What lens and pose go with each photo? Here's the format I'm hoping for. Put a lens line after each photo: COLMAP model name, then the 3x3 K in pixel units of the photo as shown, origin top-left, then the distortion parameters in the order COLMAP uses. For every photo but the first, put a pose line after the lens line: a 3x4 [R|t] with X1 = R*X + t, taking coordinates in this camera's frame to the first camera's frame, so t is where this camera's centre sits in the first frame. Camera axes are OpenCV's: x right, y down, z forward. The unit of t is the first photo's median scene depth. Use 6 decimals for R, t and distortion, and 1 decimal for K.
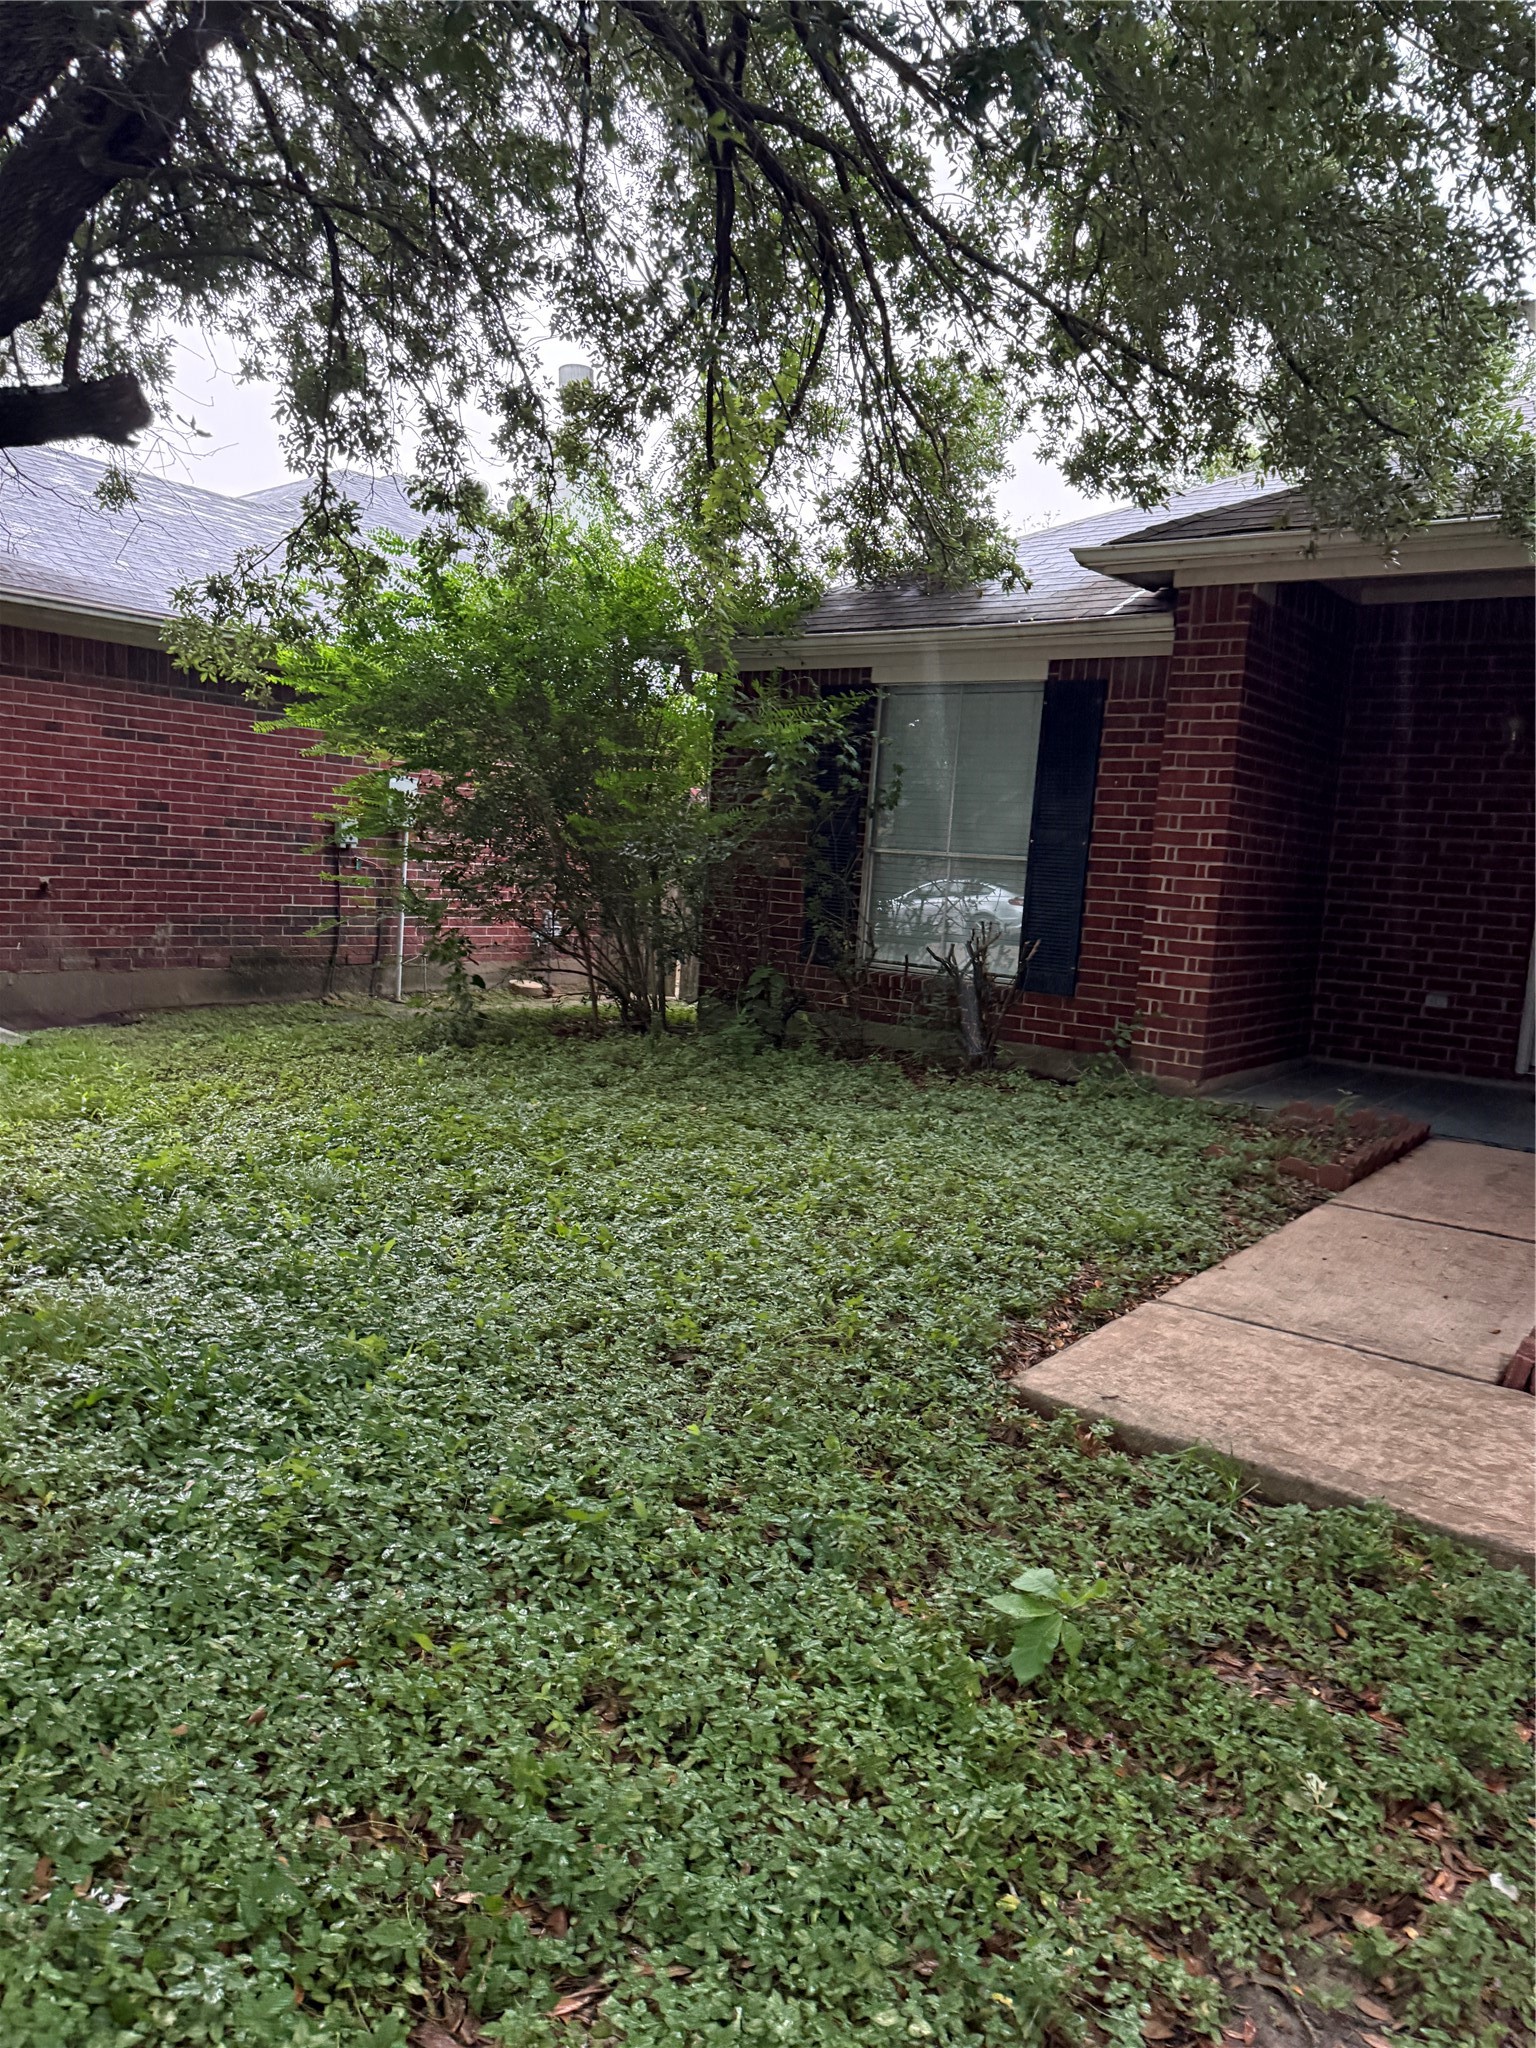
lens RADIAL K [[1432.7, 0, 768.0], [0, 1432.7, 1024.0], [0, 0, 1]] dist [0.121640, -0.200134]
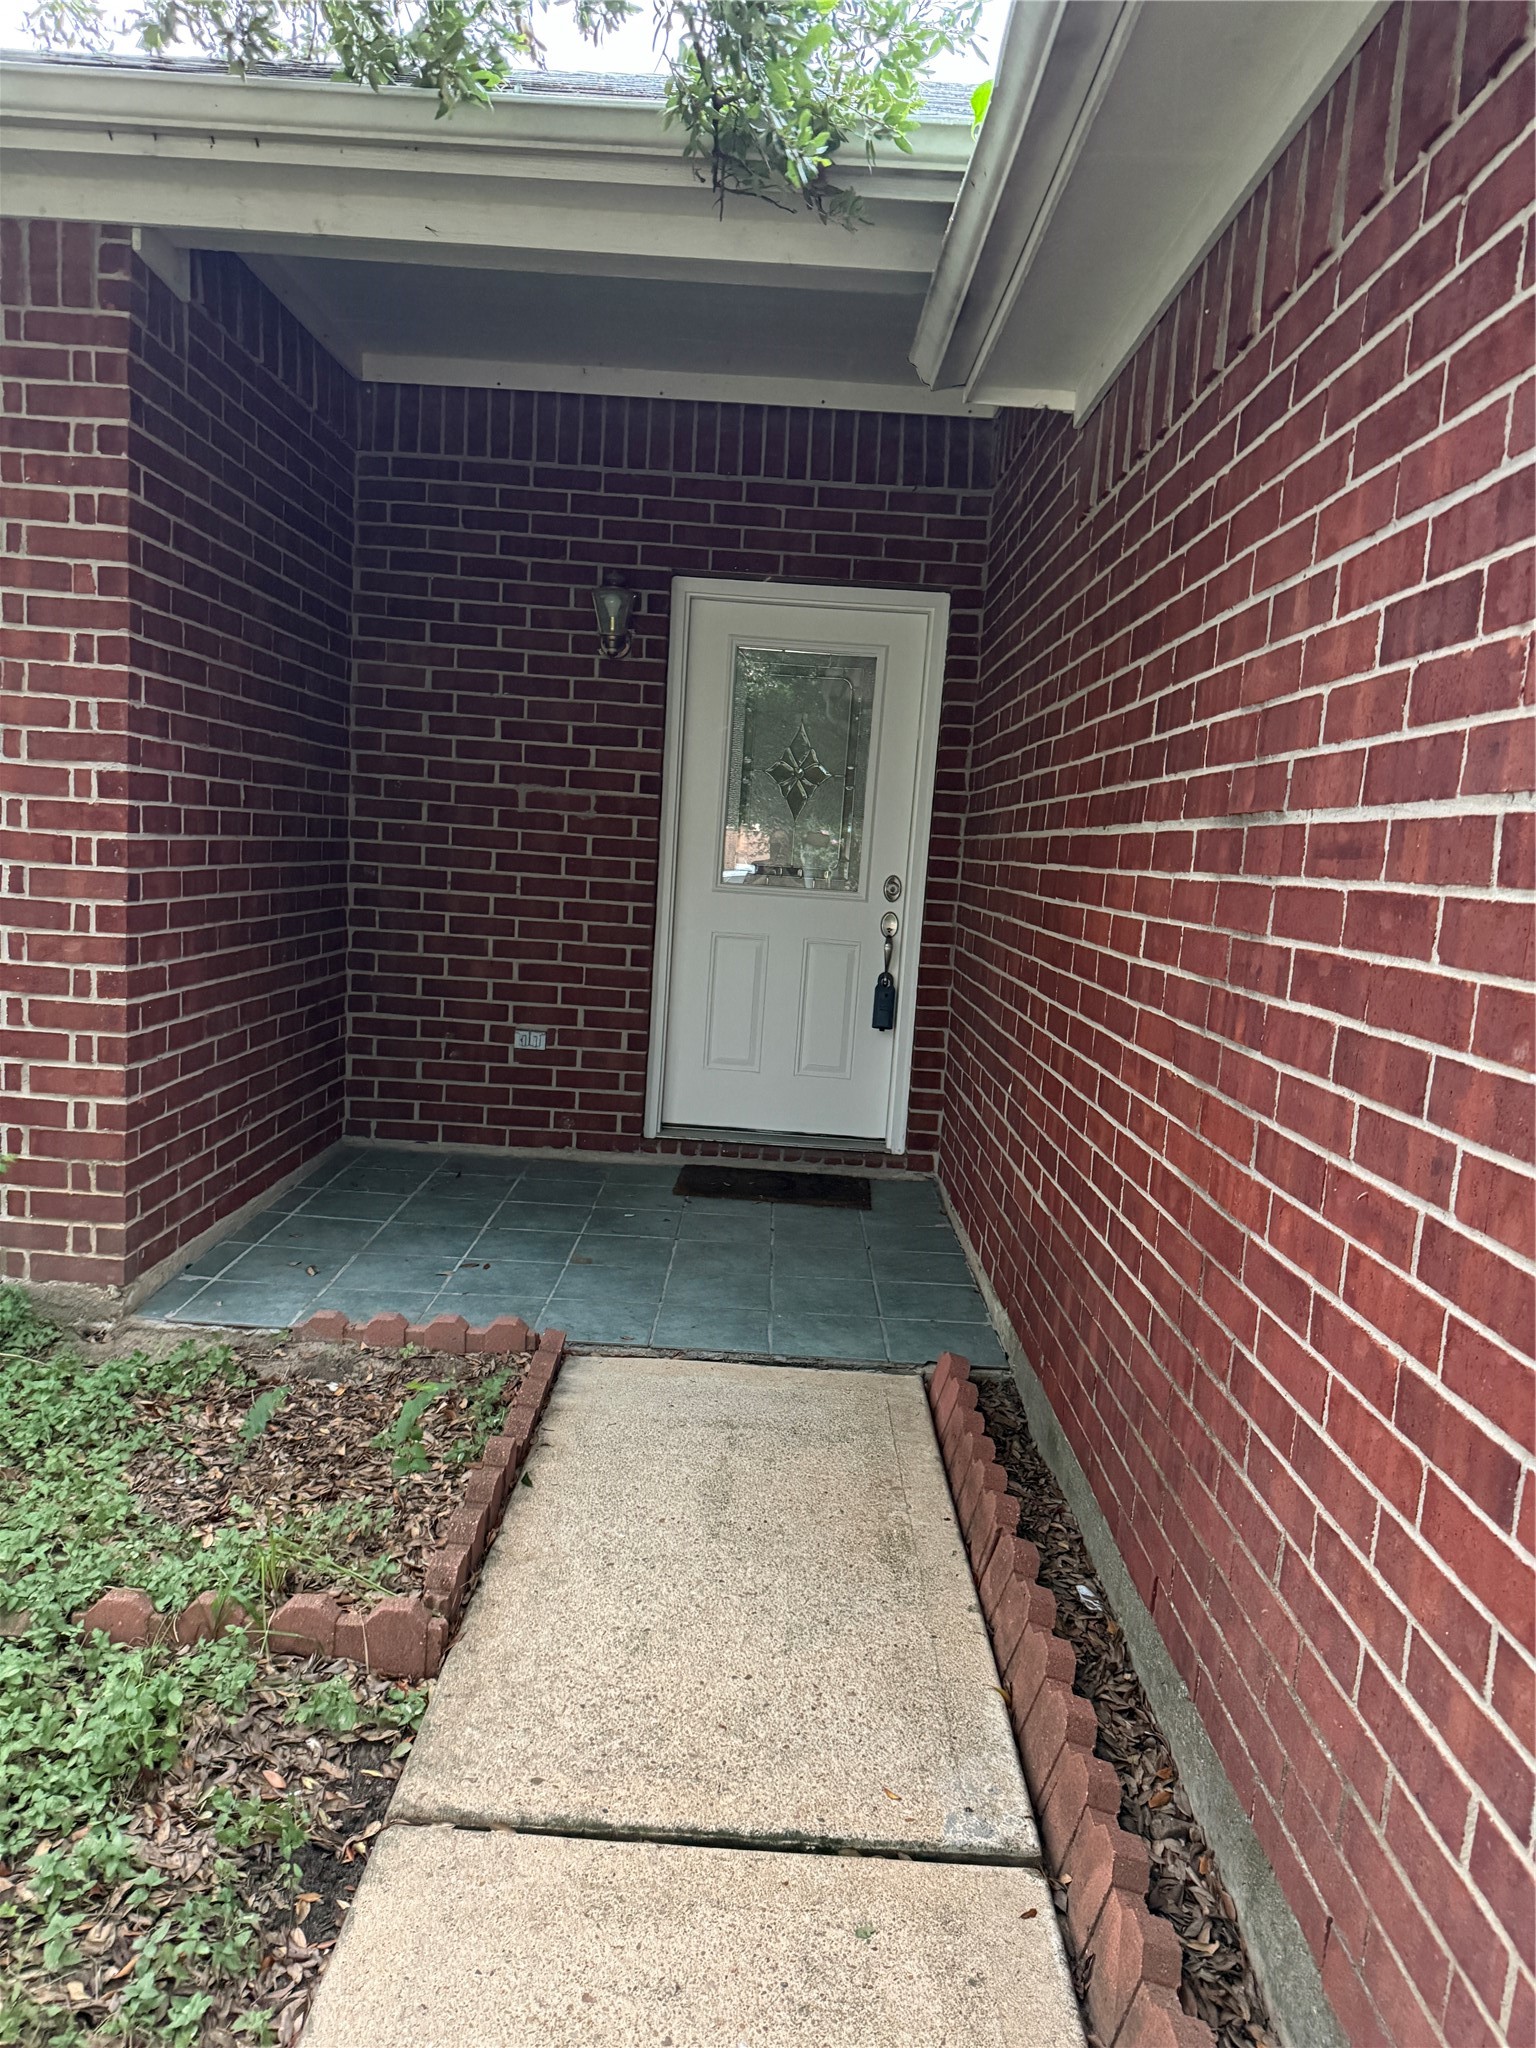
lens RADIAL K [[1432.7, 0, 768.0], [0, 1432.7, 1024.0], [0, 0, 1]] dist [0.121640, -0.200134]
pose [[0.803537, -0.091403, 0.588195, 0.194046], [0.062104, 0.995621, 0.069875, -0.068747], [-0.592006, -0.019618, 0.805695, 0.485034]]
